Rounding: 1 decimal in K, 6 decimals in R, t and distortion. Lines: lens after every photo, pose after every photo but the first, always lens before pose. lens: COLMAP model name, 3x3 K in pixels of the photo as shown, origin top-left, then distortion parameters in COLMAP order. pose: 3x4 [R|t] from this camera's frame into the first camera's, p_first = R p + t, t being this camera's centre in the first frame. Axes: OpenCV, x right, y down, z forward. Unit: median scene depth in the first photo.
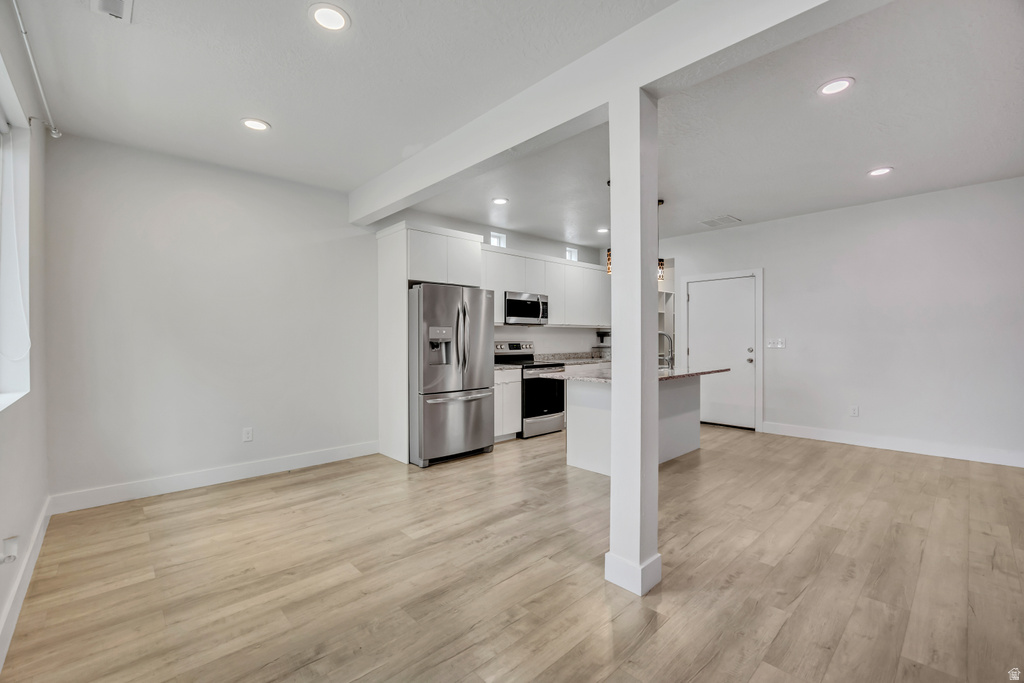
lens RADIAL K [[438.9, 0, 511.2], [0, 438.9, 333.7], [0, 0, 1]] dist [-0.017654, 0.001382]
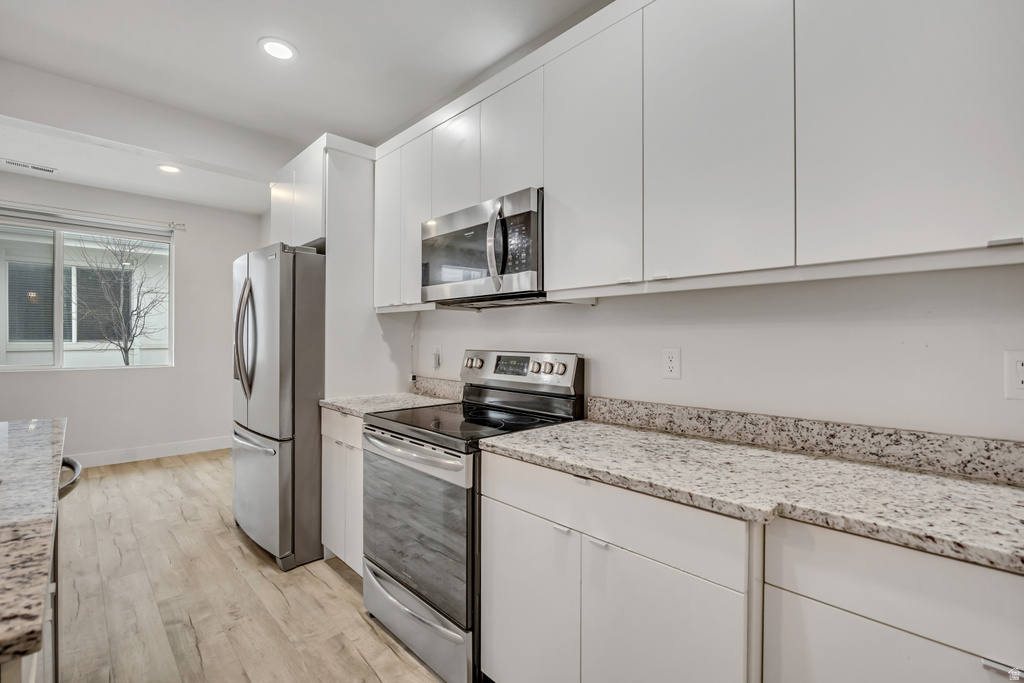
lens RADIAL K [[455.0, 0, 513.7], [0, 455.0, 343.3], [0, 0, 1]] dist [-0.013484, -0.000625]
pose [[0.023648, 0.004526, -0.999710, 0.507588], [0.003308, 0.999984, 0.004605, 0.013843], [0.999715, -0.003416, 0.023633, 1.358335]]
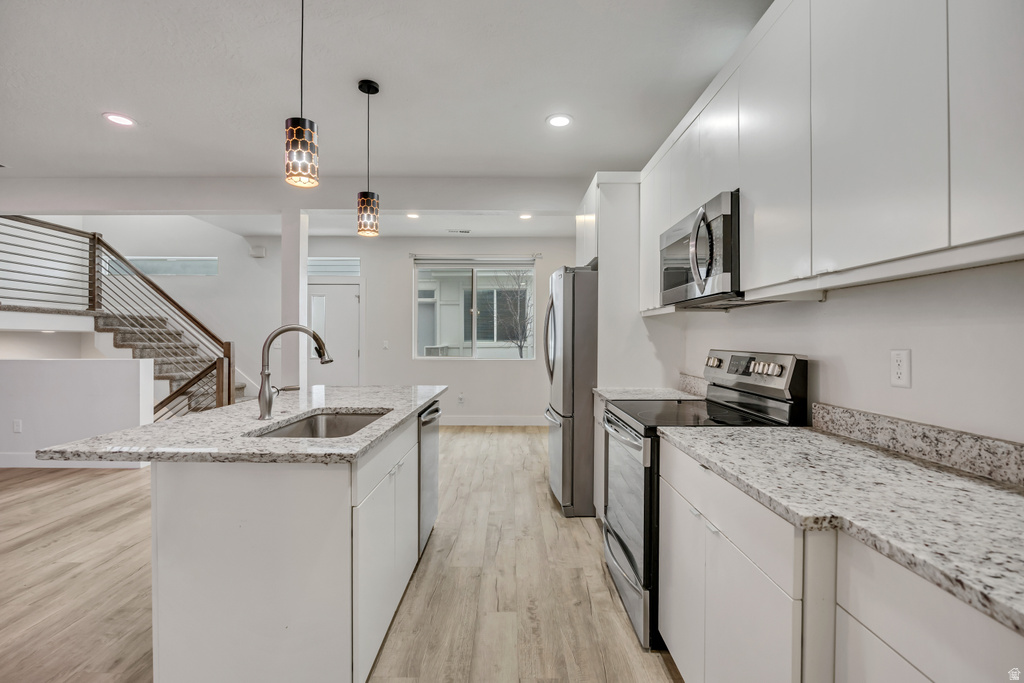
lens RADIAL K [[455.0, 0, 507.1], [0, 455.0, 341.4], [0, 0, 1]] dist [-0.013484, -0.000625]
pose [[-0.687796, 0.001949, -0.725901, 0.540289], [0.003838, 0.999992, -0.000952, 0.013819], [0.725894, -0.003441, -0.687798, 1.521178]]
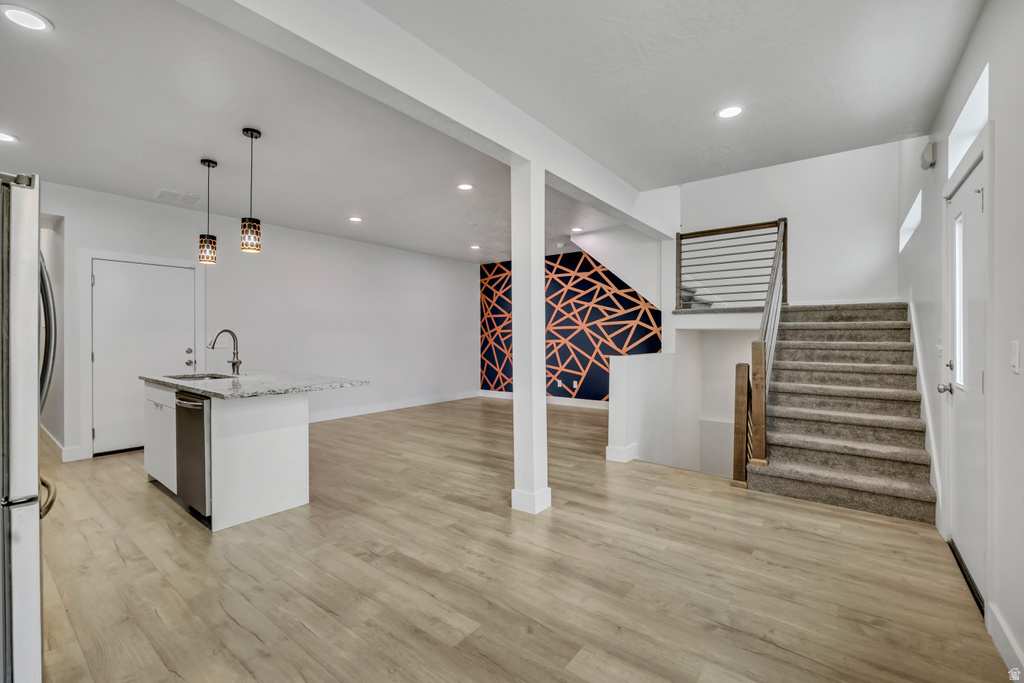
lens RADIAL K [[438.9, 0, 510.7], [0, 438.9, 338.6], [0, 0, 1]] dist [-0.017654, 0.001382]
pose [[-0.156791, -0.001153, 0.987631, -0.557573], [-0.006612, 0.999978, 0.000118, 0.010703], [-0.987610, -0.006511, -0.156796, 0.652856]]
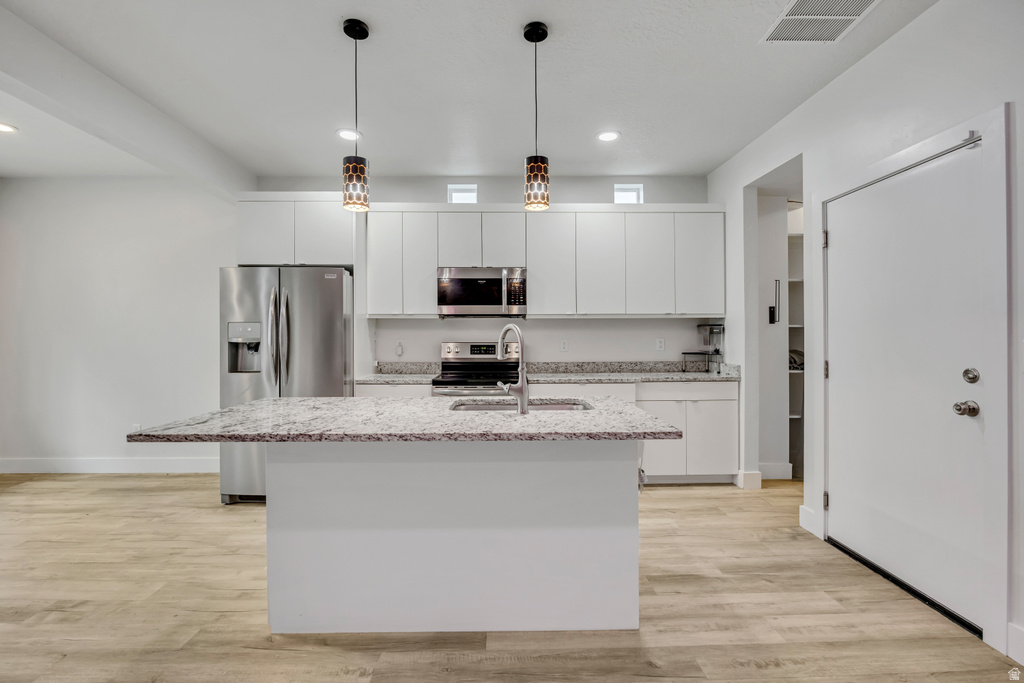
lens RADIAL K [[455.0, 0, 513.8], [0, 455.0, 335.0], [0, 0, 1]] dist [-0.013484, -0.000625]
pose [[0.744621, -0.001710, -0.667485, 0.684836], [0.008400, 0.999942, 0.006808, 0.003863], [0.667434, -0.010676, 0.744592, 0.711585]]
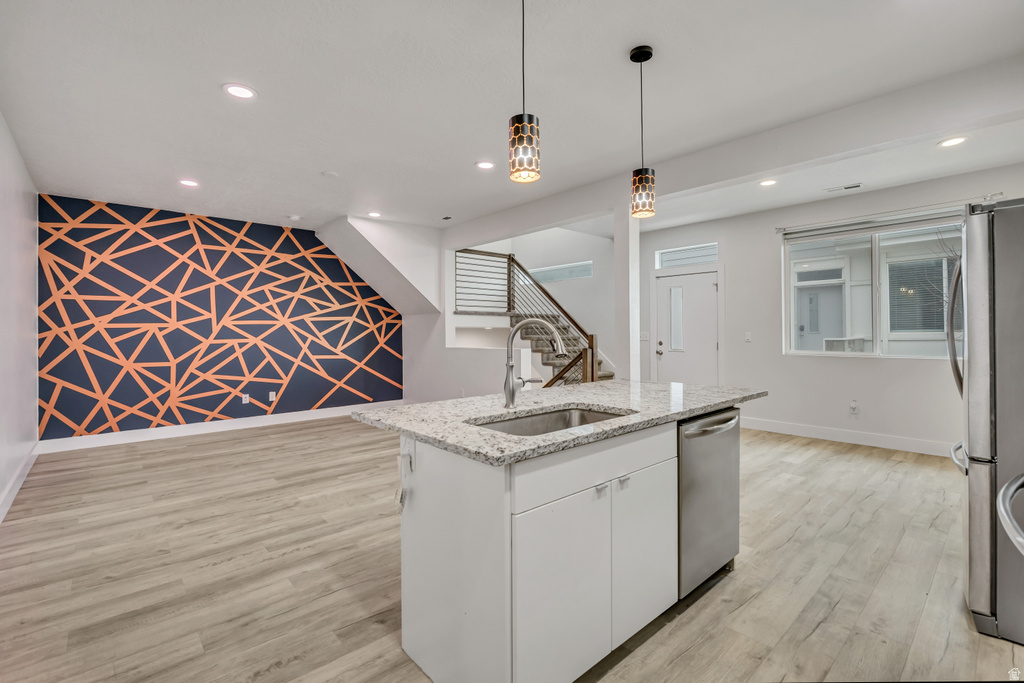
lens RADIAL K [[455.0, 0, 515.2], [0, 455.0, 328.7], [0, 0, 1]] dist [-0.013484, -0.000625]
pose [[-0.999766, 0.009320, 0.019542, 0.371727], [0.008980, 0.999809, -0.017369, 0.014591], [-0.019700, -0.017189, -0.999658, 1.518976]]
